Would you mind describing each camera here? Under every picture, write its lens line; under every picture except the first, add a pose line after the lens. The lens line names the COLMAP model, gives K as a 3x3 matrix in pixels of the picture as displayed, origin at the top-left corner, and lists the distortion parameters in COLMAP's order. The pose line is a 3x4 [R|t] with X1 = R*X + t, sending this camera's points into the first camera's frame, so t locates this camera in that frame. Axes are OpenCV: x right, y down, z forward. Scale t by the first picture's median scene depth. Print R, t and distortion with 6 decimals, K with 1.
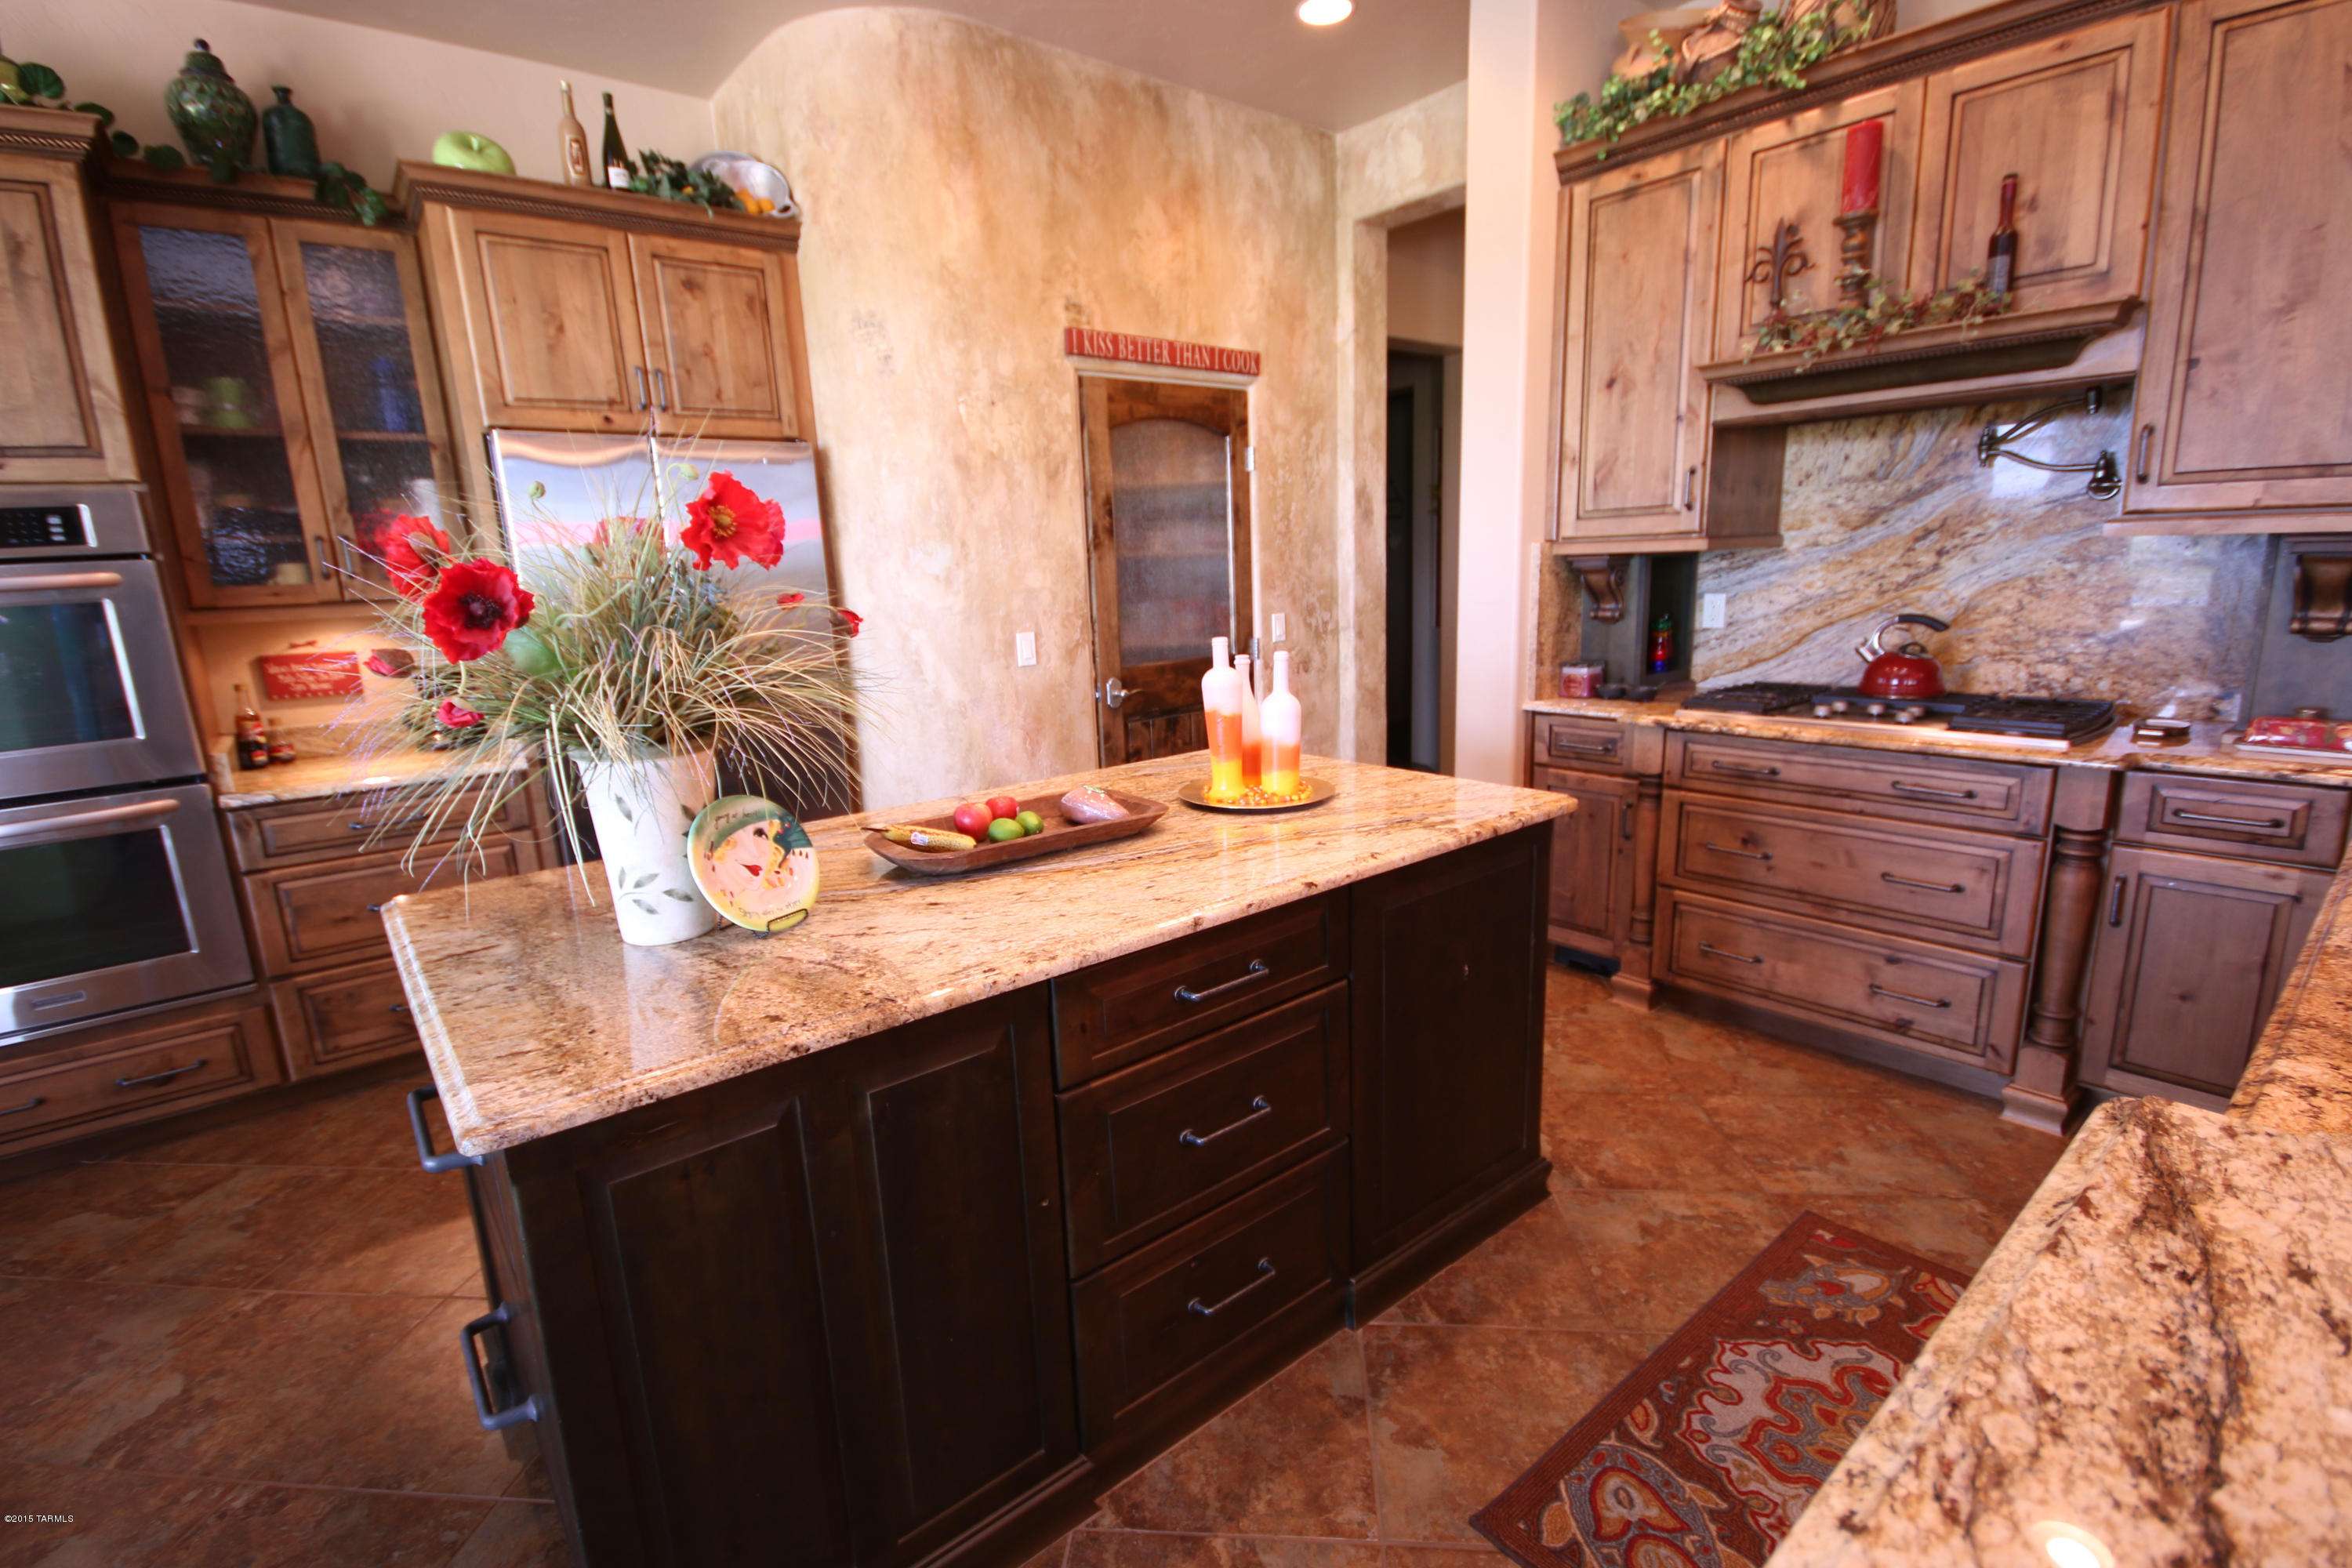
lens RADIAL K [[1059.1, 0, 1163.4], [0, 1059.1, 794.6], [0, 0, 1]] dist [0.003864, -0.005138]
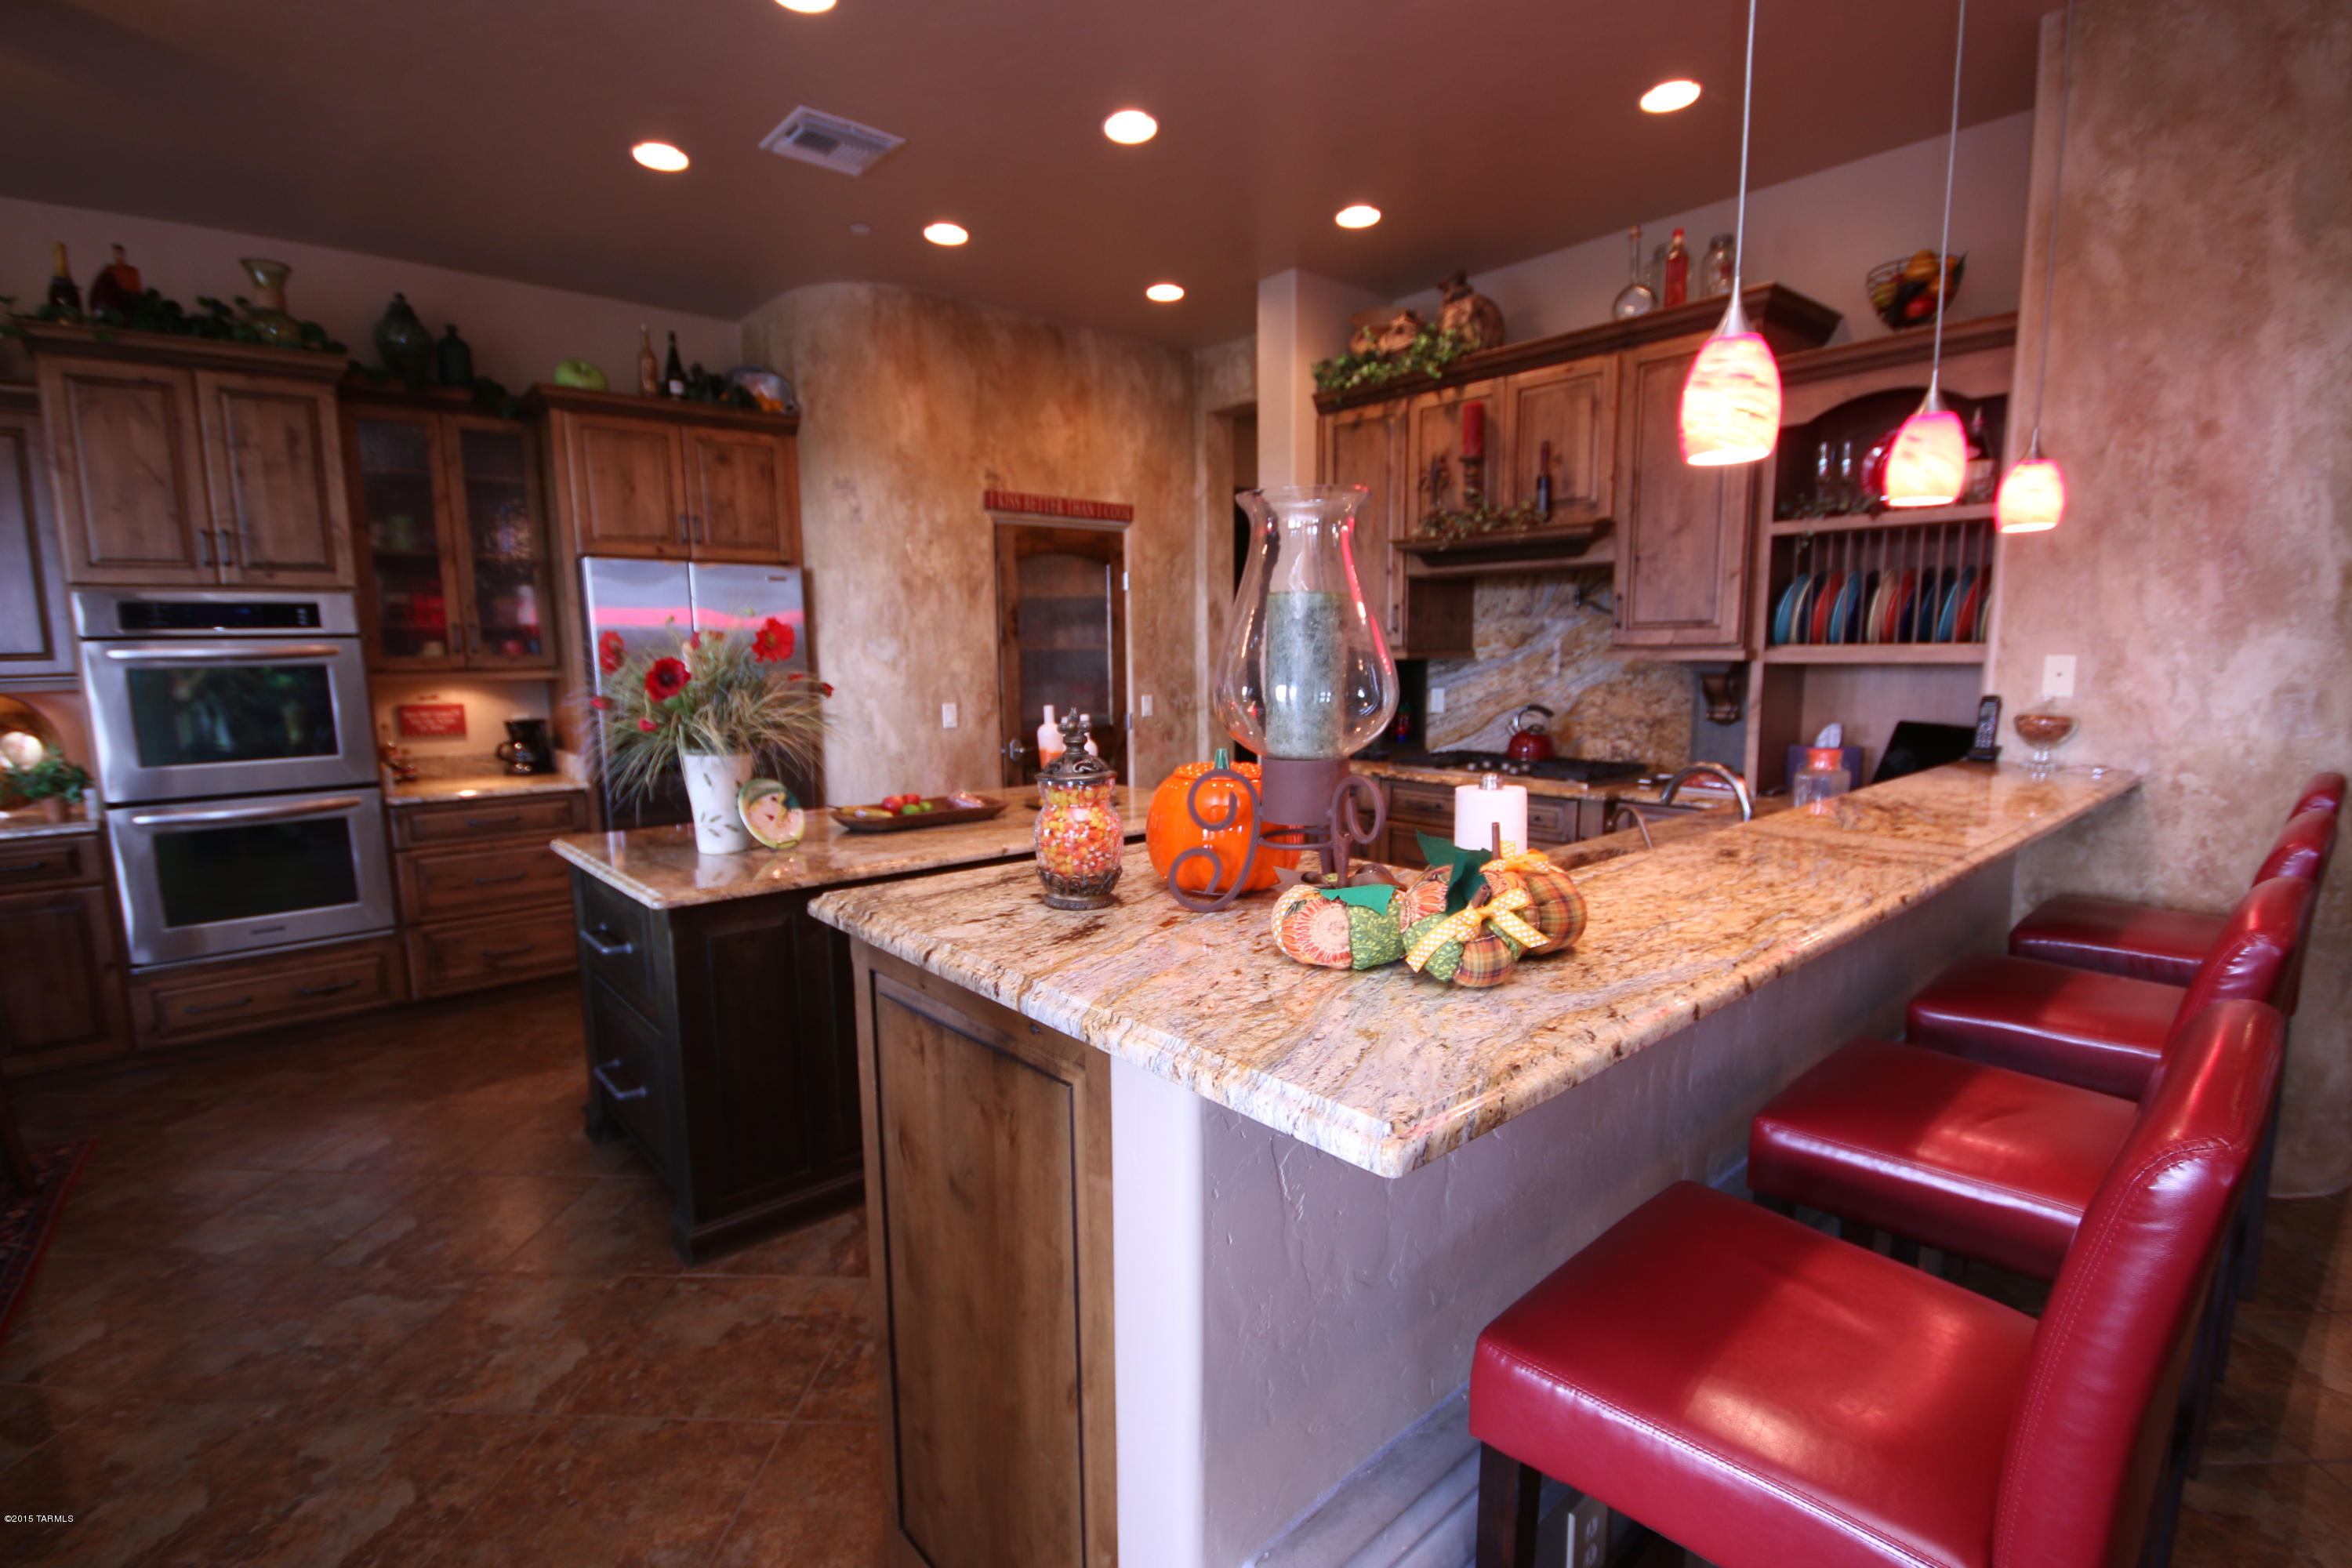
lens RADIAL K [[1059.1, 0, 1162.9], [0, 1059.1, 790.9], [0, 0, 1]] dist [0.003864, -0.005138]
pose [[0.999087, 0.022680, 0.036198, 0.124205], [-0.019690, 0.996525, -0.080928, 0.083014], [-0.037908, 0.080141, 0.996062, -0.467235]]
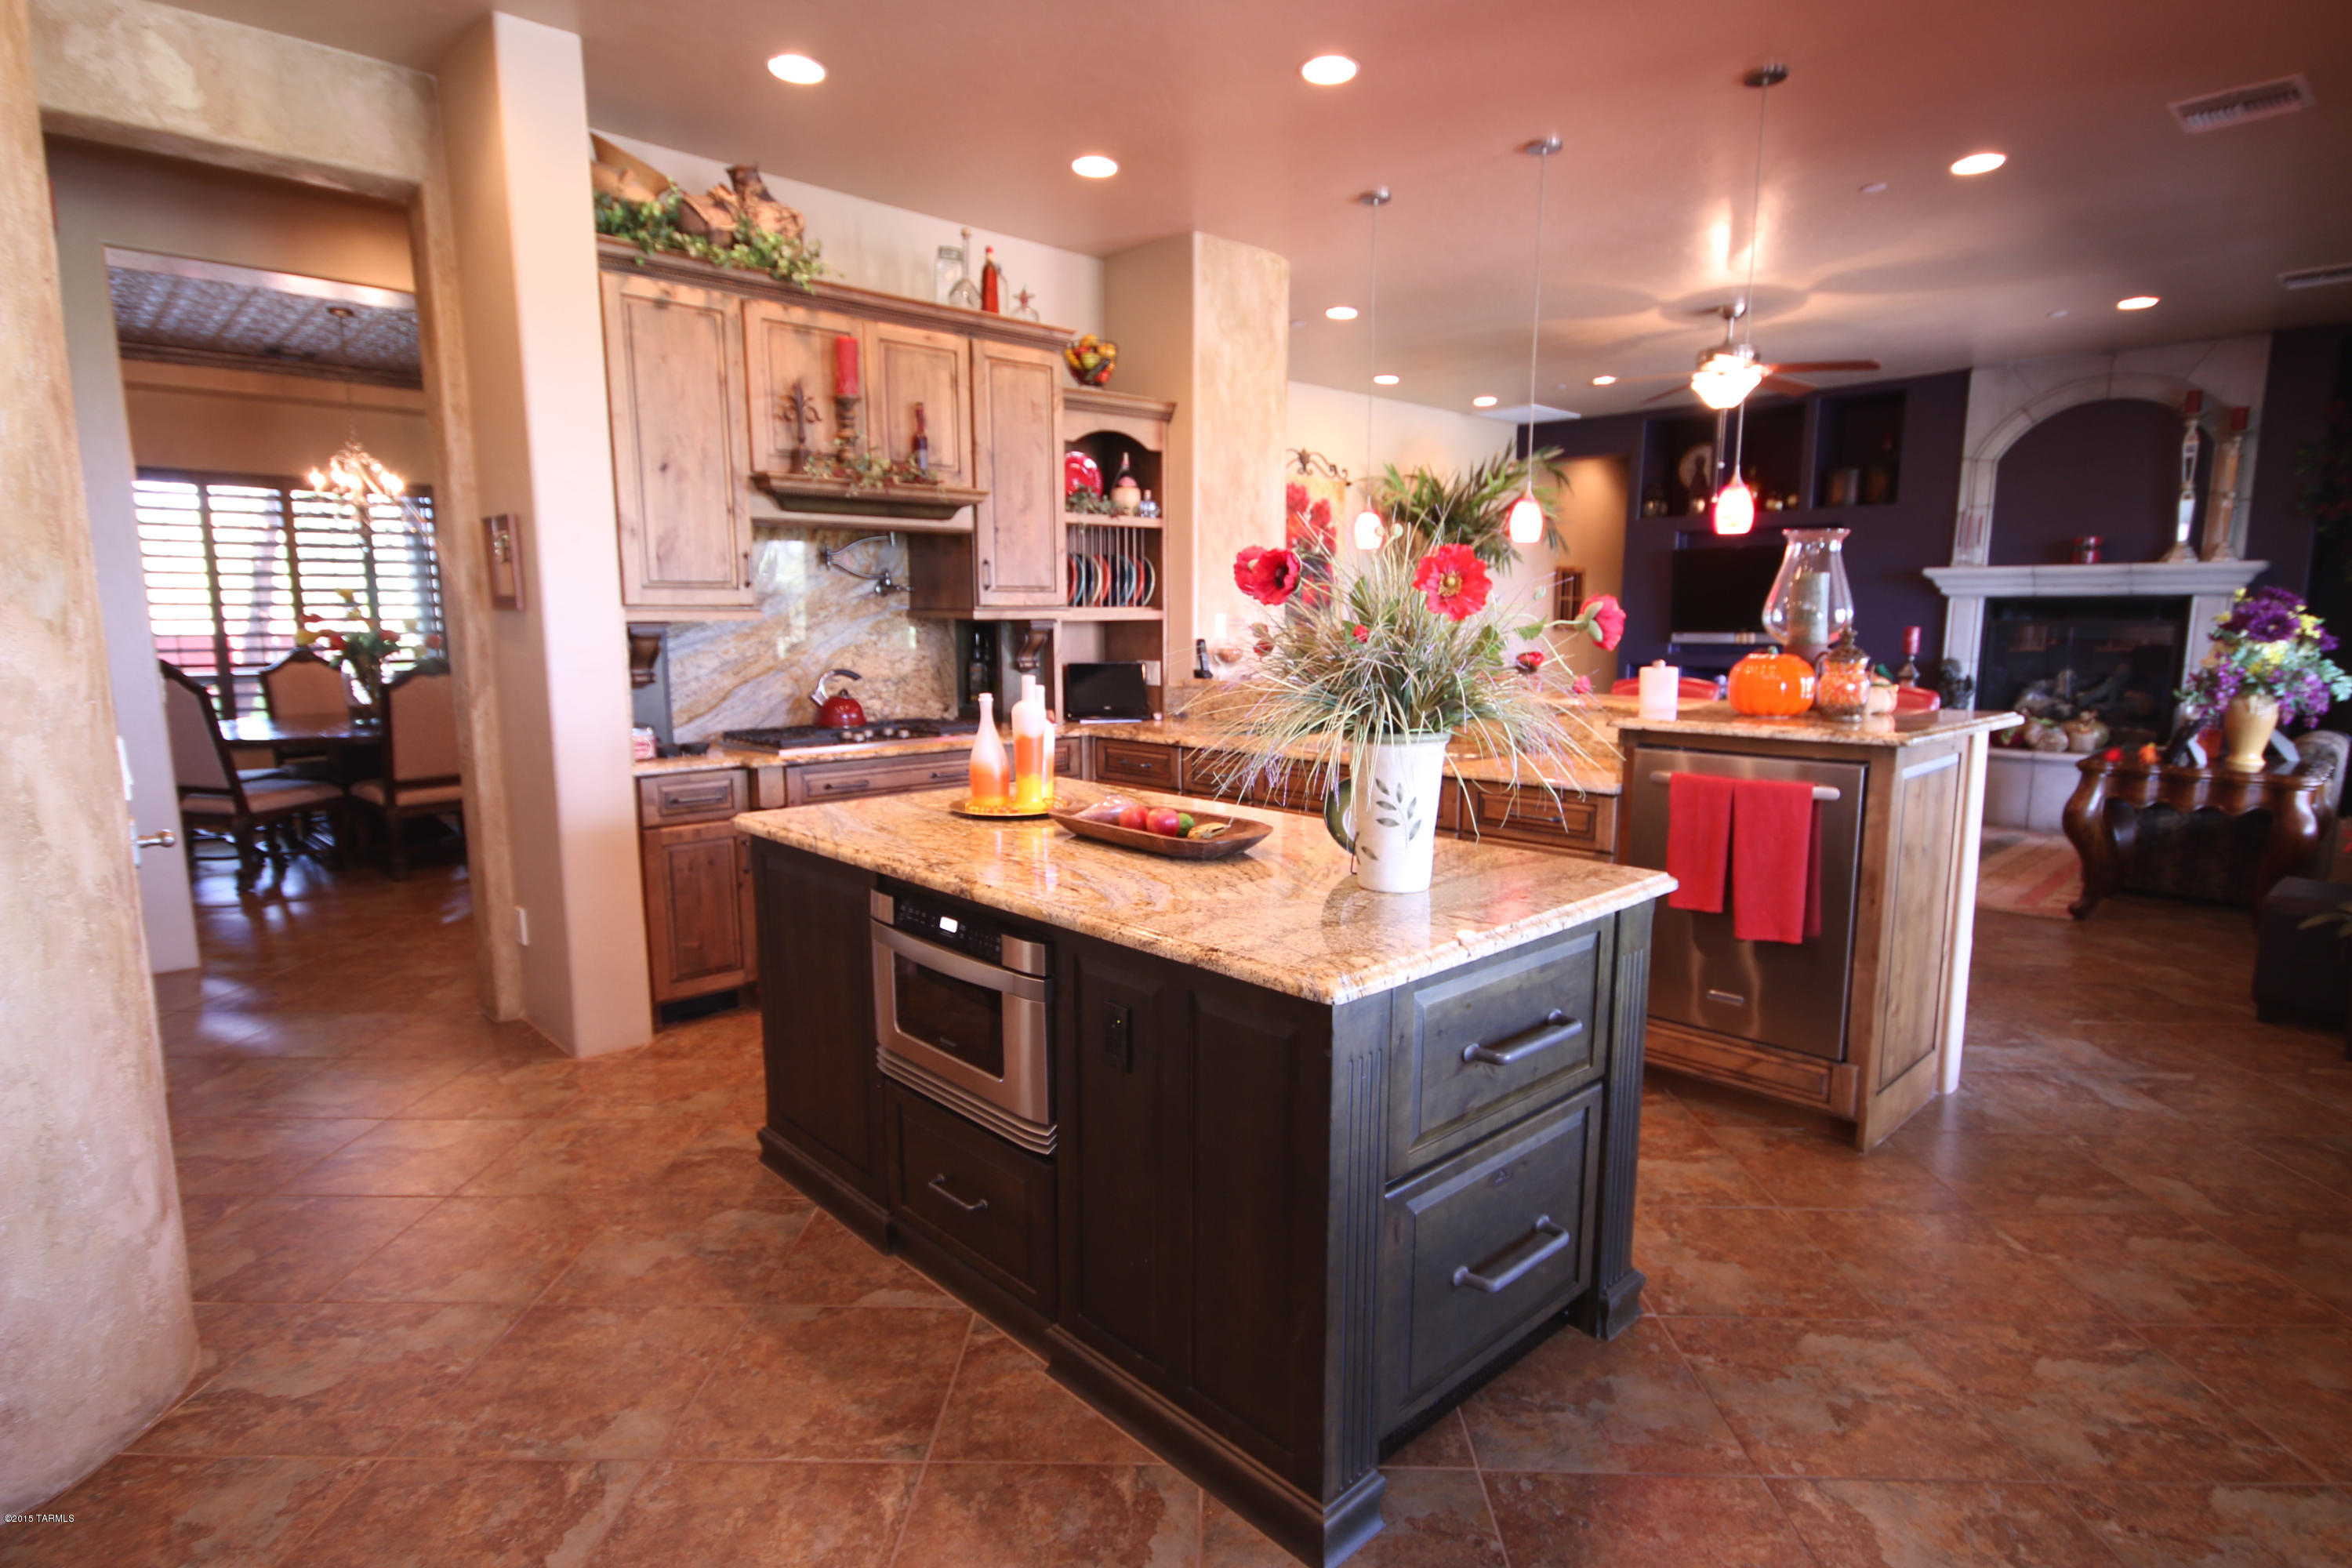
lens RADIAL K [[1224.6, 0, 1165.4], [0, 1224.6, 791.0], [0, 0, 1]] dist [0.013913, 0.000964]
pose [[-0.062405, -0.106124, 0.992393, -0.963890], [0.219192, 0.968597, 0.117363, -0.107623], [-0.973684, 0.224849, -0.037183, 0.661535]]
